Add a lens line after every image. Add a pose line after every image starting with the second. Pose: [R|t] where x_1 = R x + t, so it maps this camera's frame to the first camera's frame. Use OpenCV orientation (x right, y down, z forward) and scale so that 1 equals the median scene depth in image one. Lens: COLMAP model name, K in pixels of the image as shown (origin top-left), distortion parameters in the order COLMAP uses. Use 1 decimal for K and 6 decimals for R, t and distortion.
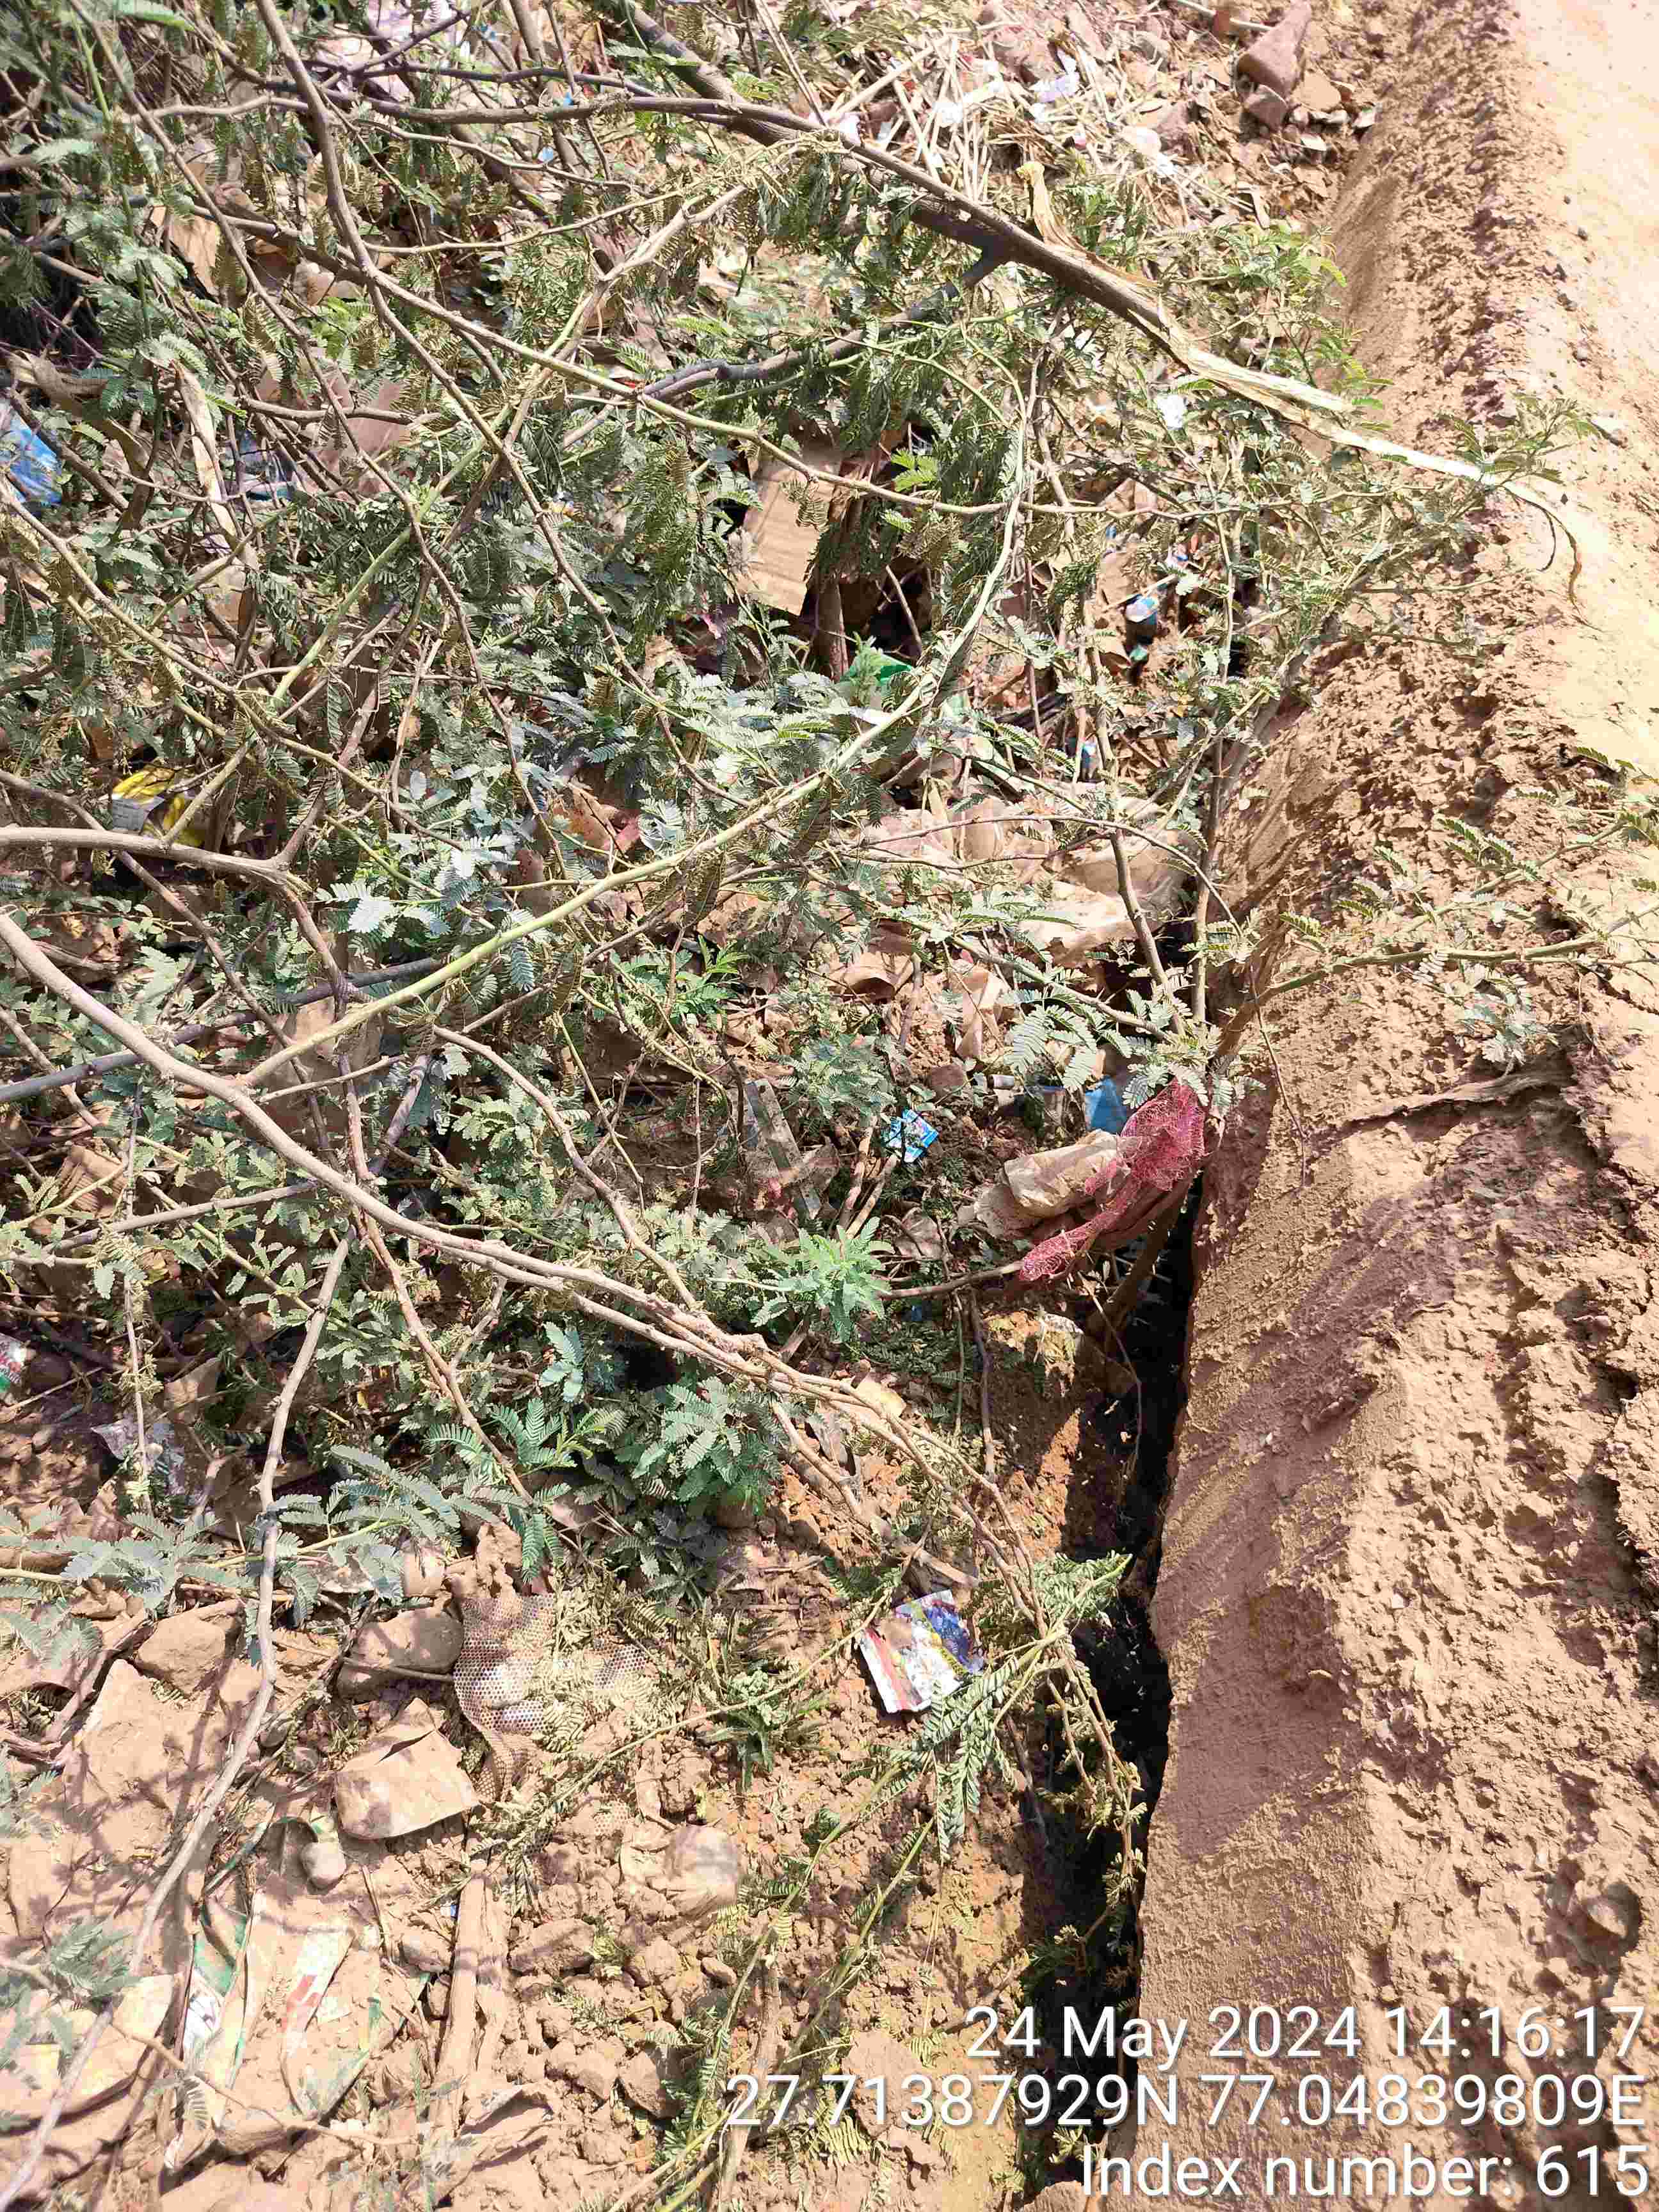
lens RADIAL K [[1581.3, 0, 829.5], [0, 1581.3, 1106.0], [0, 0, 1]] dist [-0.002020, 0.001430]
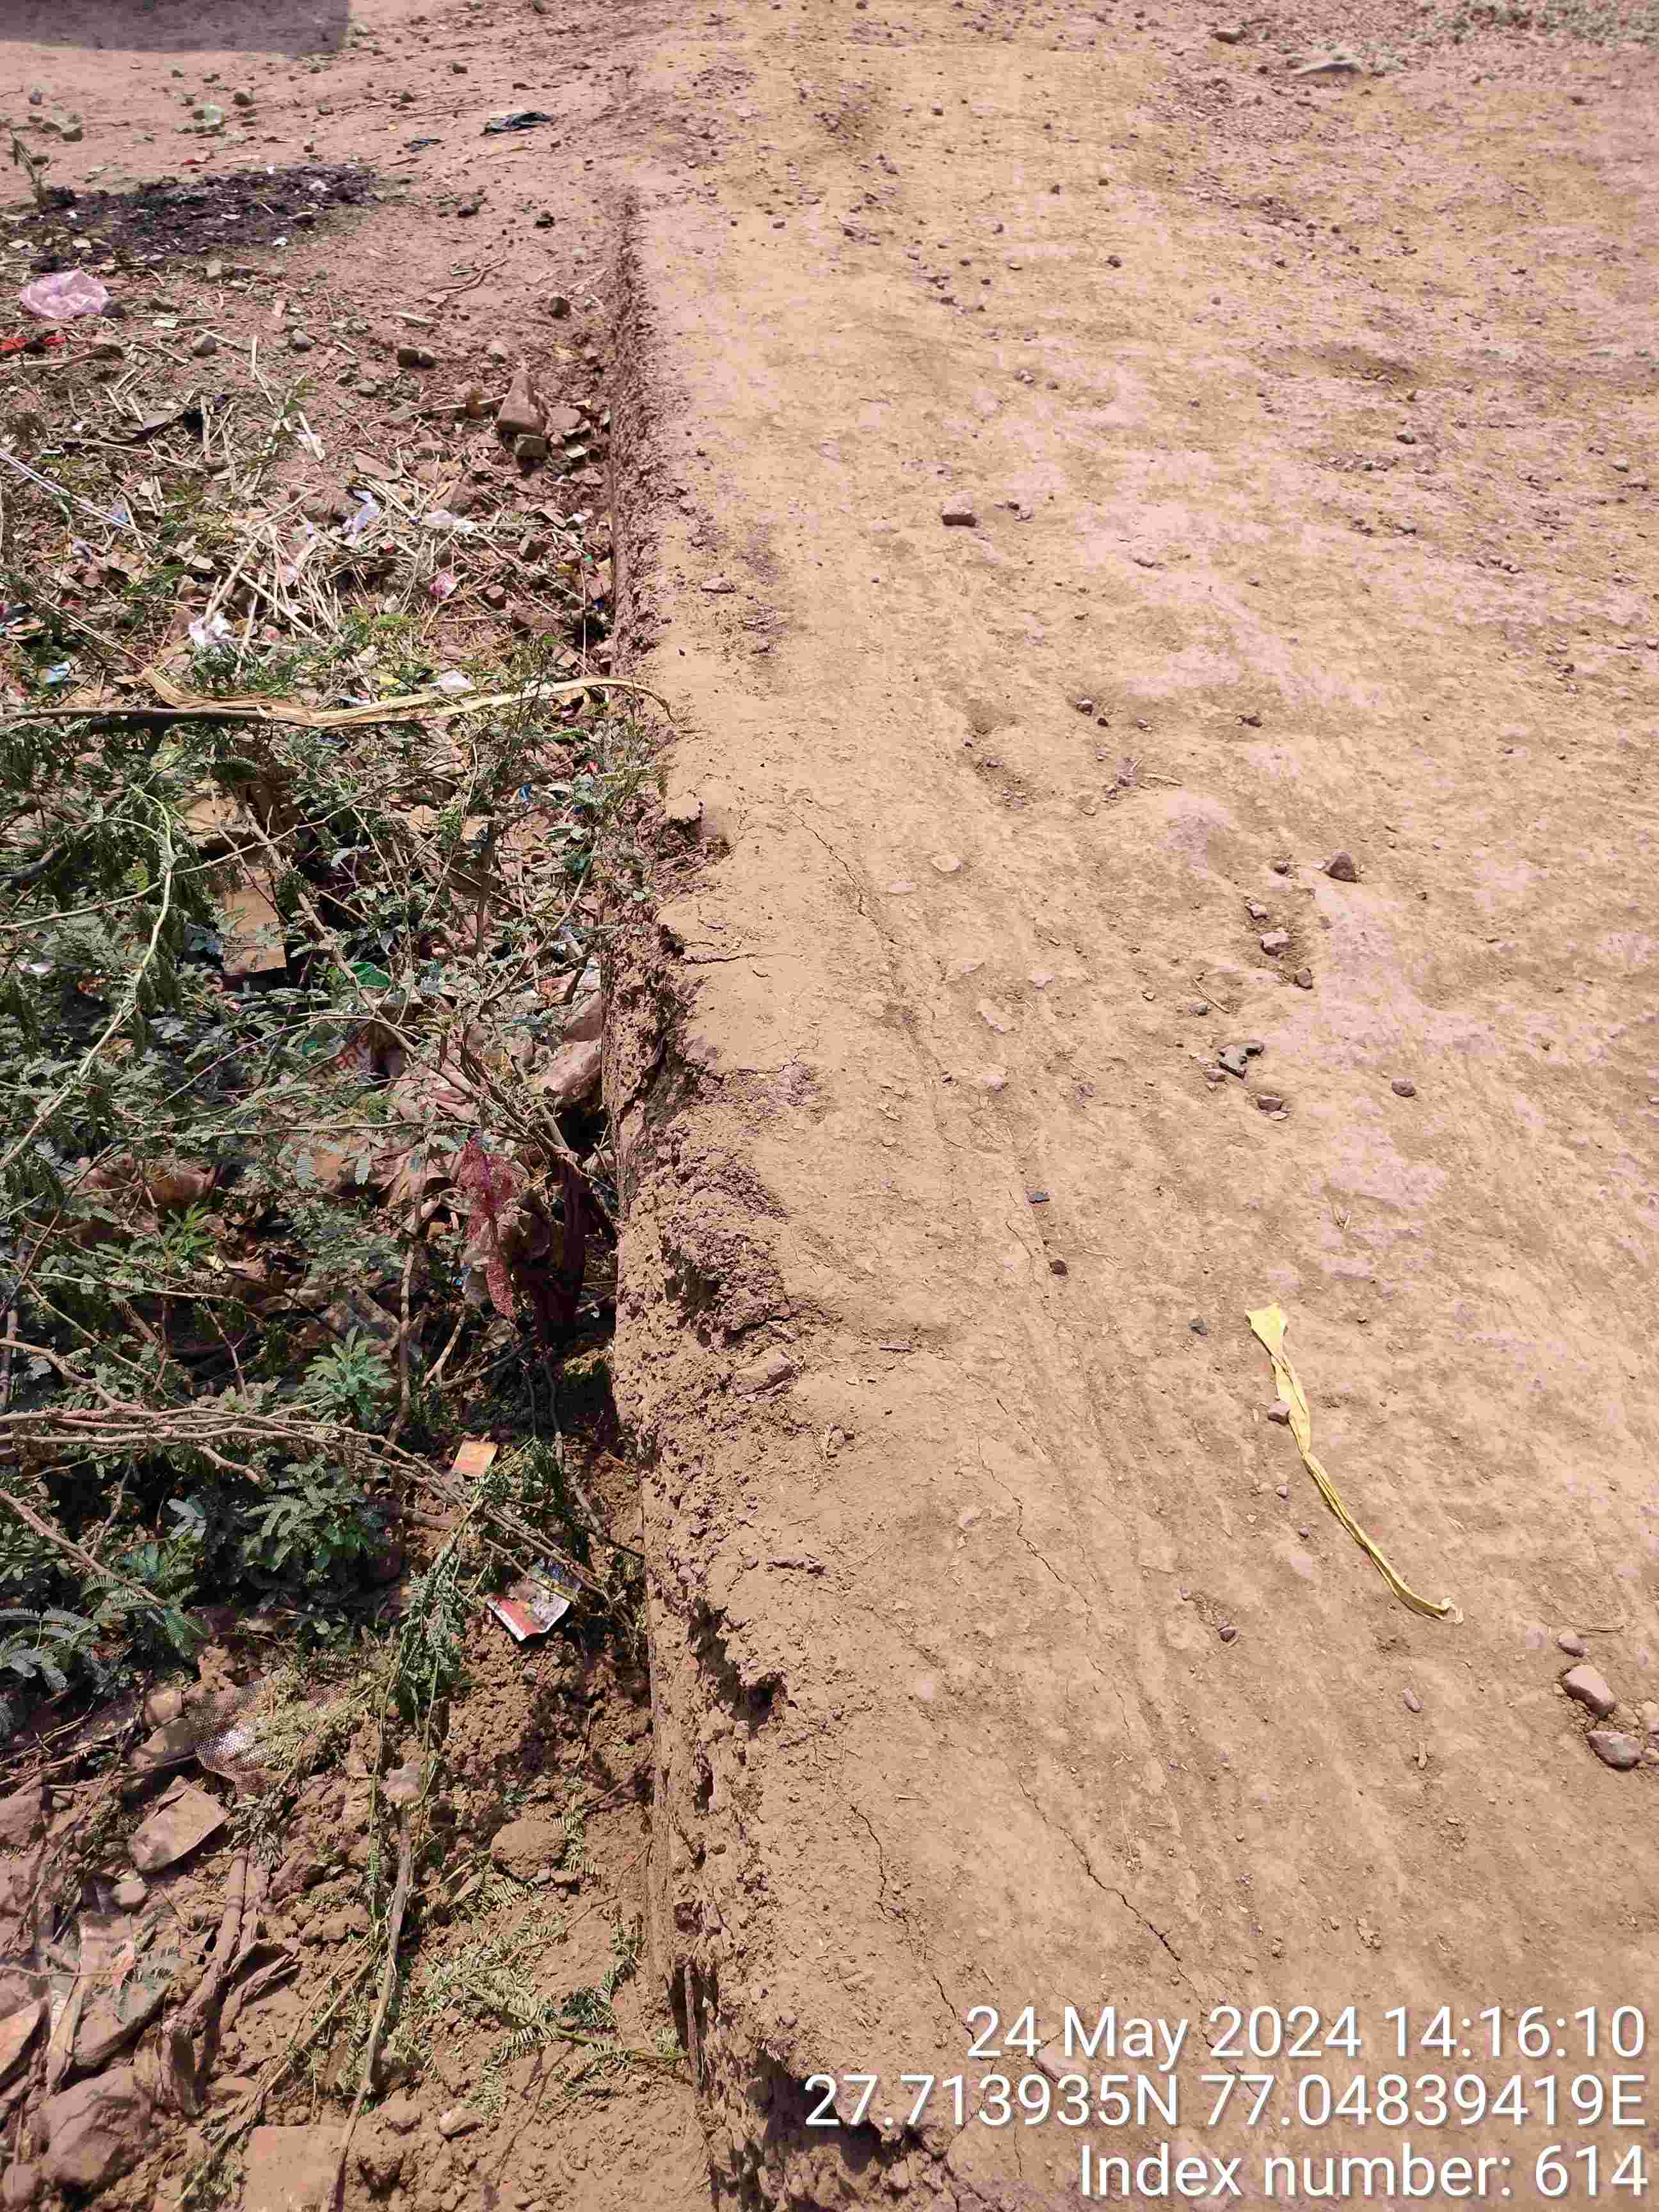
lens RADIAL K [[1581.3, 0, 829.5], [0, 1581.3, 1106.0], [0, 0, 1]] dist [-0.002020, 0.001430]
pose [[0.884130, -0.466626, 0.023970, 0.455377], [0.465123, 0.874081, -0.140153, 0.286930], [0.044447, 0.135063, 0.989840, -0.418382]]
